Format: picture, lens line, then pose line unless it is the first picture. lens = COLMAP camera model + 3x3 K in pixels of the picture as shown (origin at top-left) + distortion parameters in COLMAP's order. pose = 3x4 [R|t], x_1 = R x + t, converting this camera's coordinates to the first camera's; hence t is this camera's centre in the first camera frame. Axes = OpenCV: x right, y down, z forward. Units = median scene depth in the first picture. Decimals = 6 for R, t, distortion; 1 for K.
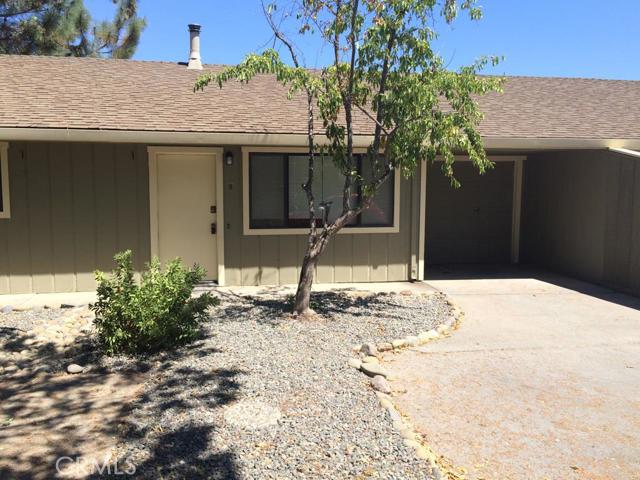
lens RADIAL K [[553.7, 0, 320.9], [0, 553.7, 237.5], [0, 0, 1]] dist [0.083275, -0.117321]
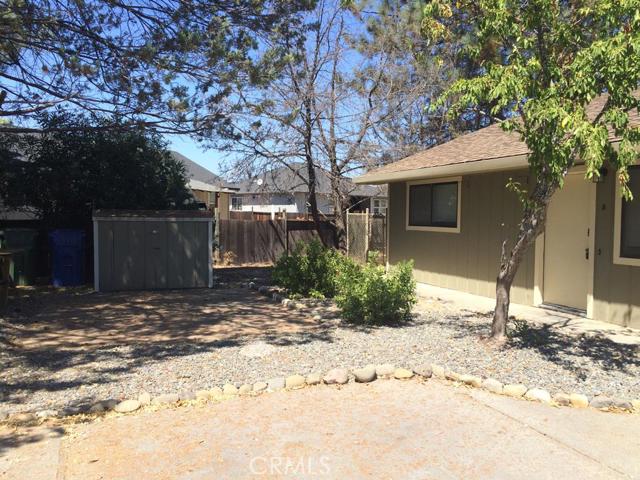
lens RADIAL K [[553.7, 0, 315.3], [0, 553.7, 239.0], [0, 0, 1]] dist [0.083275, -0.117321]
pose [[0.179350, 0.041094, -0.982927, 0.625990], [-0.107074, 0.994007, 0.022020, -0.011979], [0.977941, 0.101297, 0.182675, 0.394353]]
